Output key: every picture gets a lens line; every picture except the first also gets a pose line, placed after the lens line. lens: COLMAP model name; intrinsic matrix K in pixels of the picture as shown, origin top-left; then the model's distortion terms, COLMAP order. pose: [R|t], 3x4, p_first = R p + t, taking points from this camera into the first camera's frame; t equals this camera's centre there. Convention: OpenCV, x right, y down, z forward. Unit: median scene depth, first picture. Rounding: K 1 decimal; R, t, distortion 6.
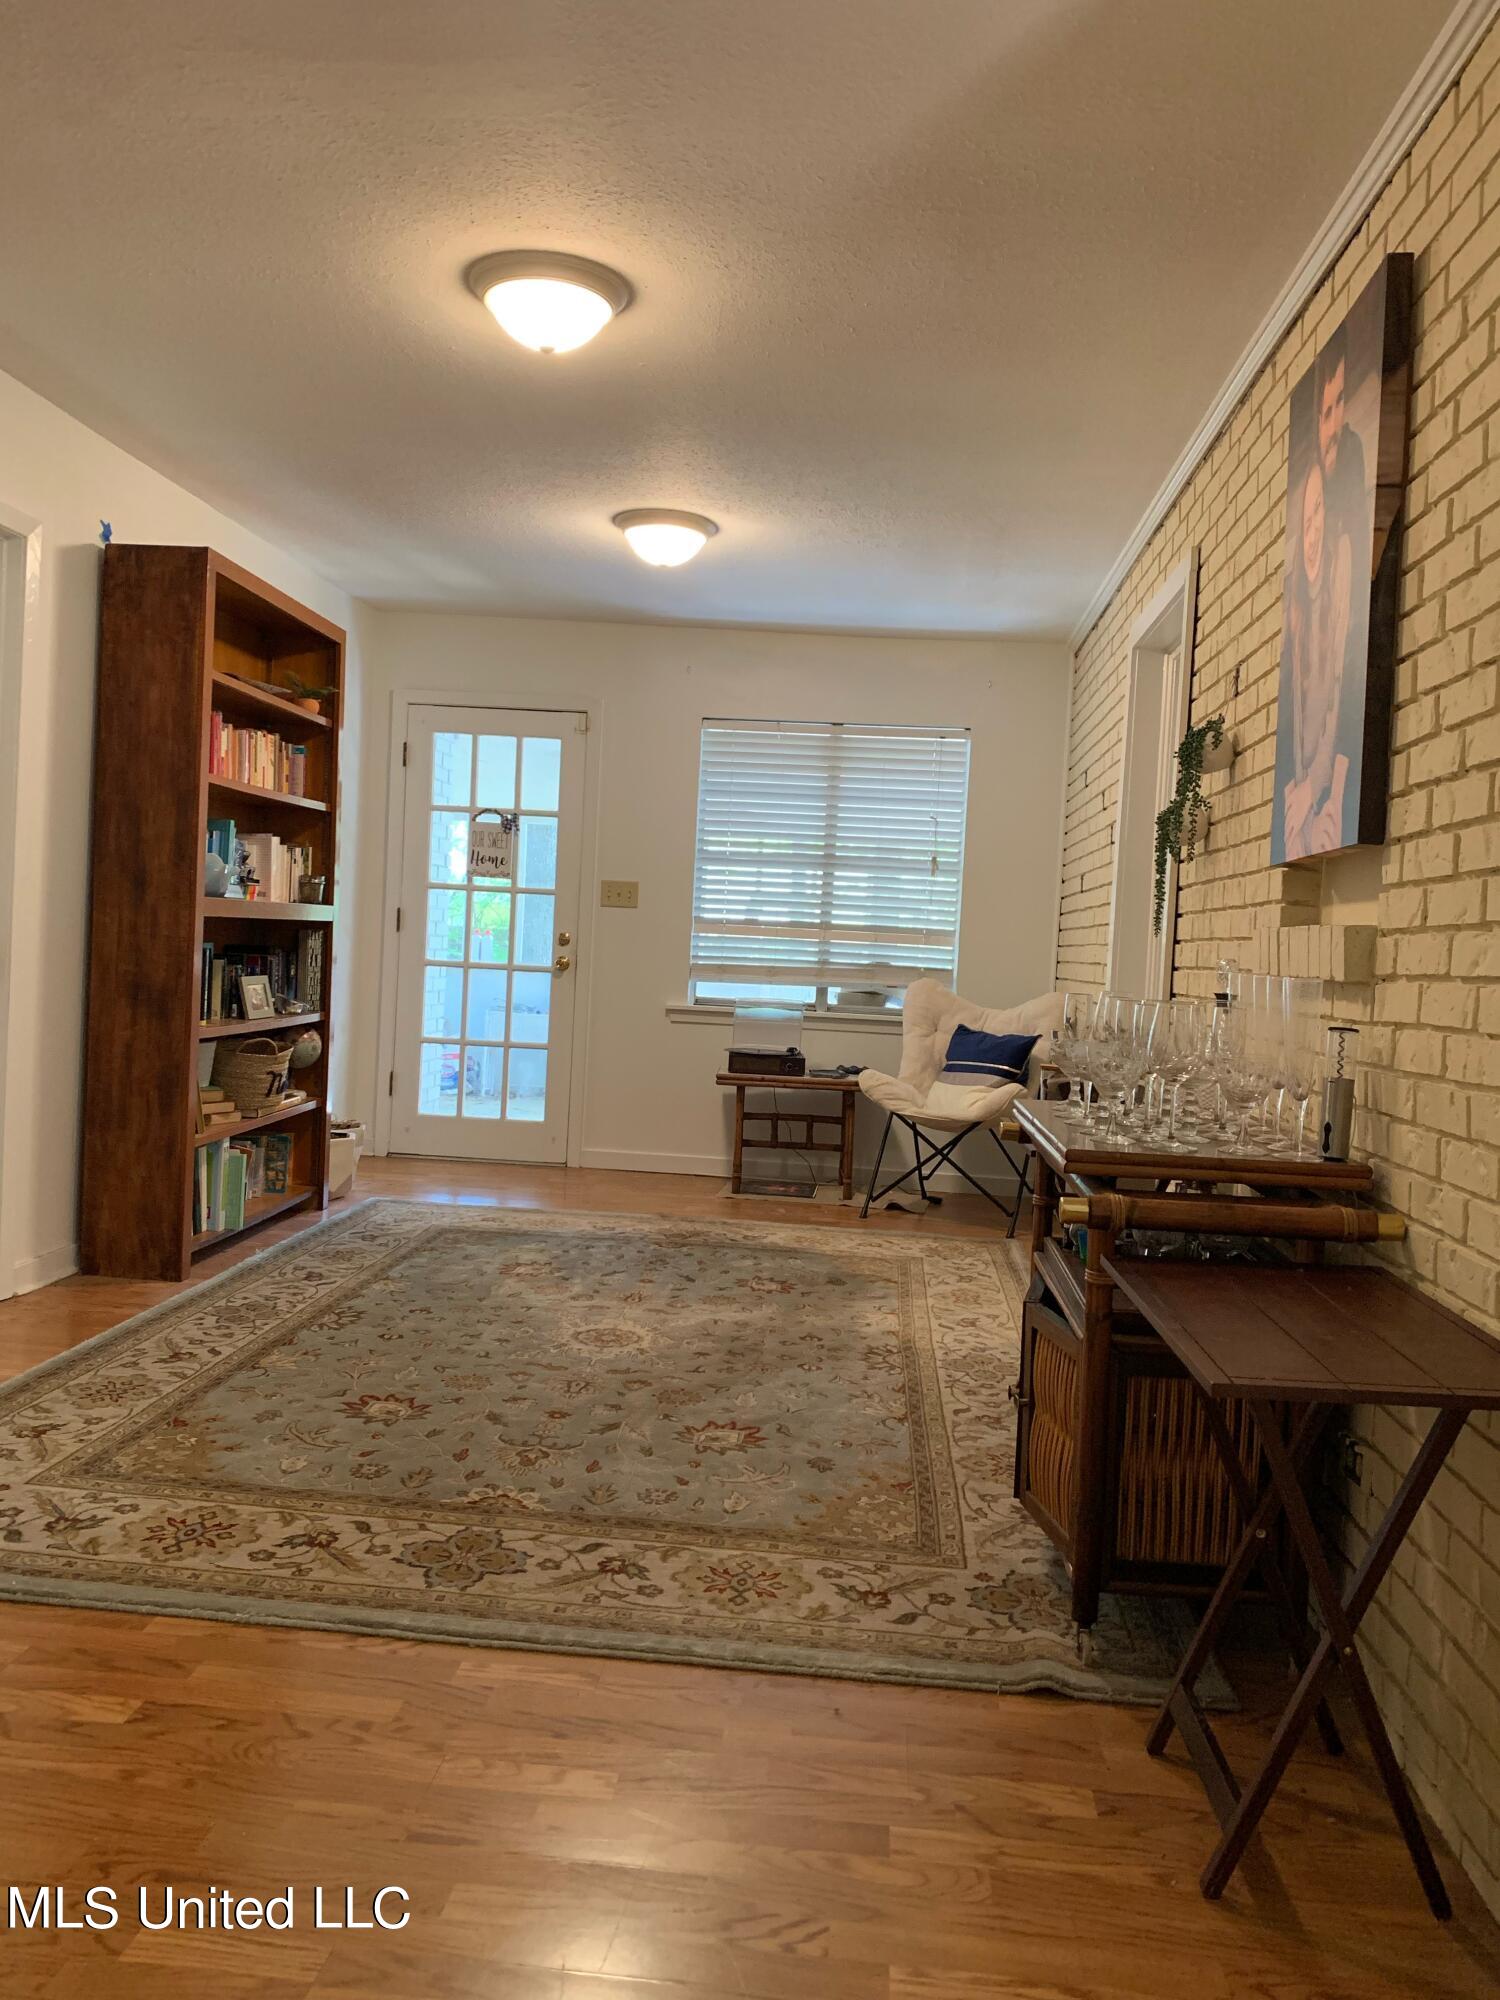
lens RADIAL K [[1521.9, 0, 748.7], [0, 1521.9, 997.7], [0, 0, 1]] dist [0.028799, -0.000210]
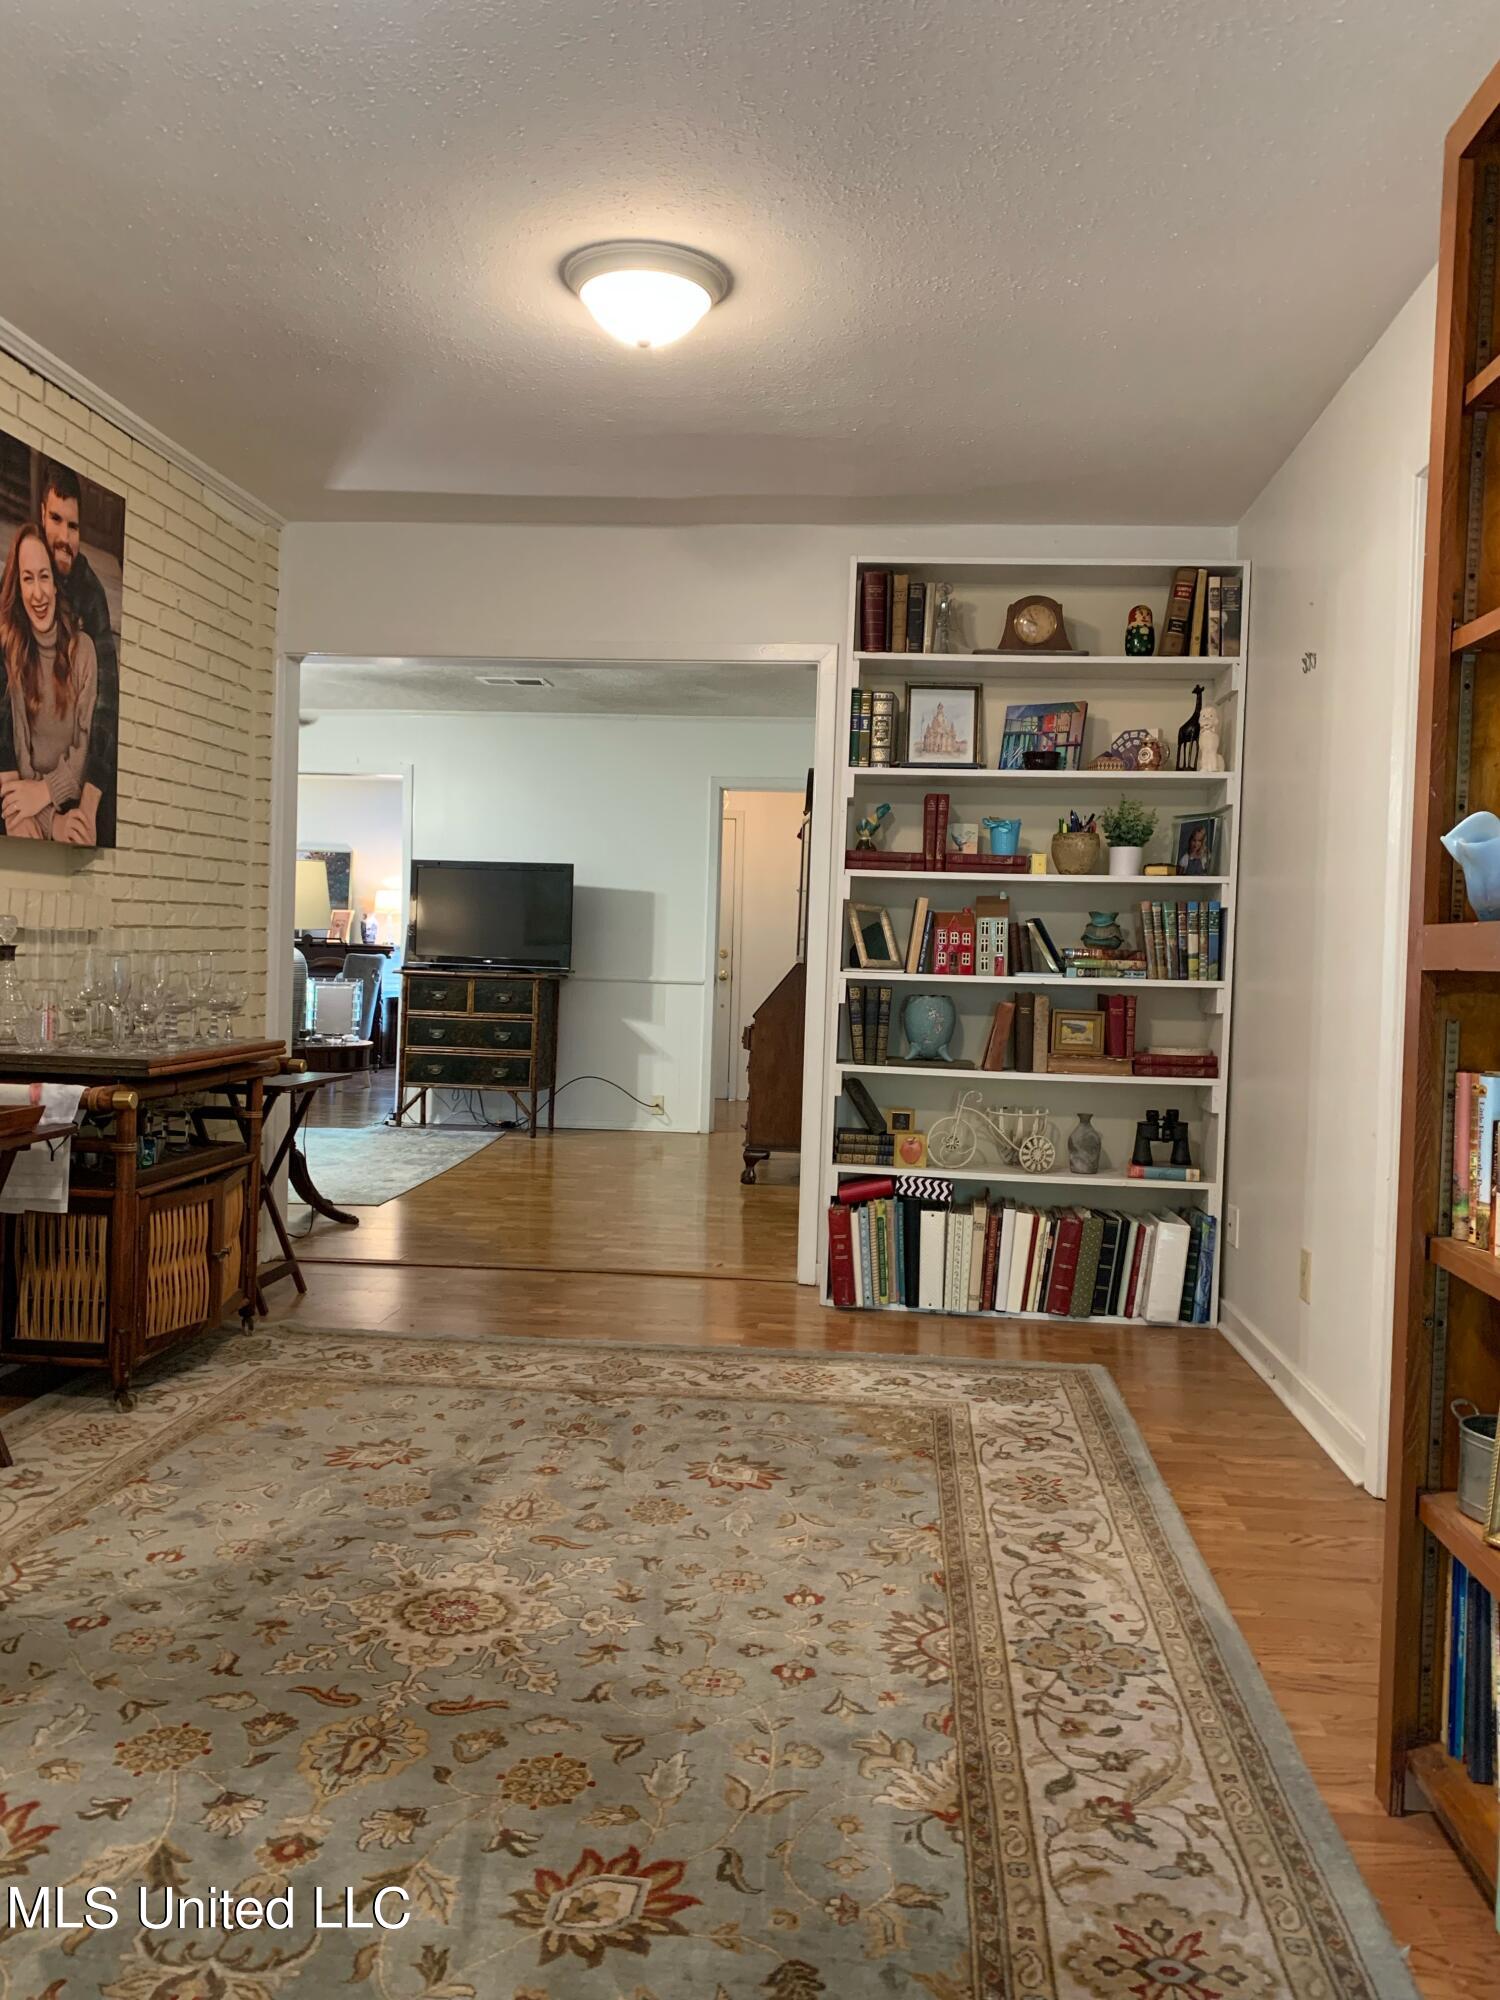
lens RADIAL K [[1521.9, 0, 751.5], [0, 1521.9, 996.5], [0, 0, 1]] dist [0.028799, -0.000210]
pose [[-0.996609, -0.081758, 0.009229, -0.245768], [-0.080880, 0.994086, 0.072470, -0.086468], [-0.015099, 0.071478, -0.997328, 1.999720]]
